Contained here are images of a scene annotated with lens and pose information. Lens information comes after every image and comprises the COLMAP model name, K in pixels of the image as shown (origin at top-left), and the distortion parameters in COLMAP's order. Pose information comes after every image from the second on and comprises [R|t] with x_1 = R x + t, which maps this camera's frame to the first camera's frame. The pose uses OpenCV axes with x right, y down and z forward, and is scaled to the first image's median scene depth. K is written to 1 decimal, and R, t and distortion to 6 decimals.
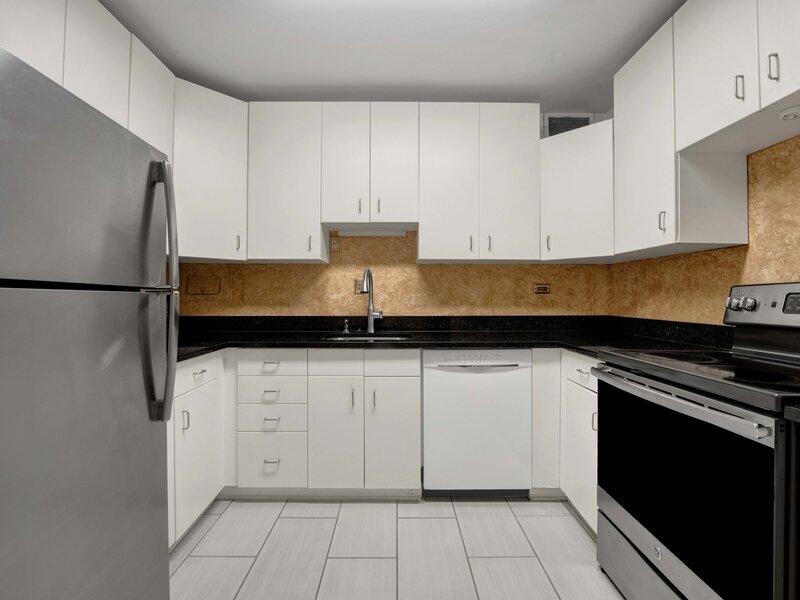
lens RADIAL K [[383.1, 0, 403.0], [0, 383.1, 292.5], [0, 0, 1]] dist [-0.023033, 0.000246]
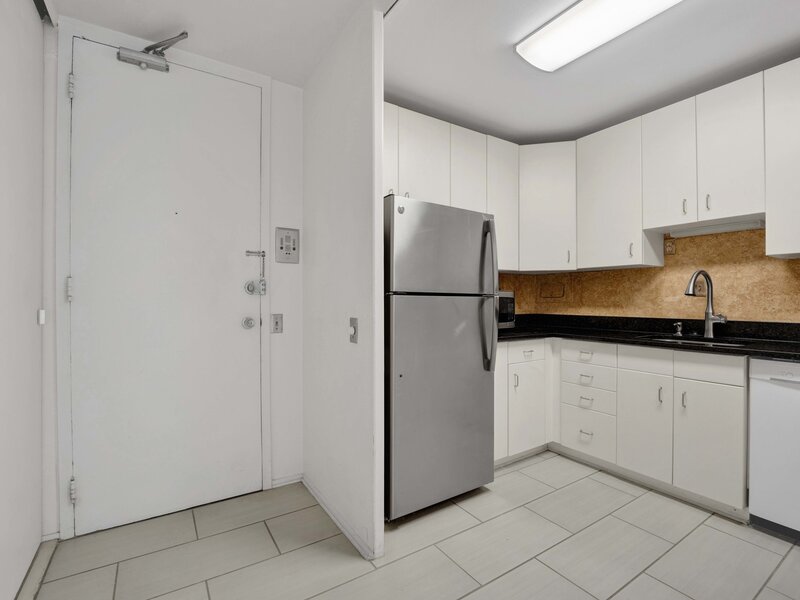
lens RADIAL K [[383.1, 0, 397.2], [0, 383.1, 300.4], [0, 0, 1]] dist [-0.023033, 0.000246]
pose [[0.539385, 0.002021, -0.842057, 0.288351], [0.009750, 0.999915, 0.008645, -0.001474], [0.842003, -0.012873, 0.539320, -0.140298]]
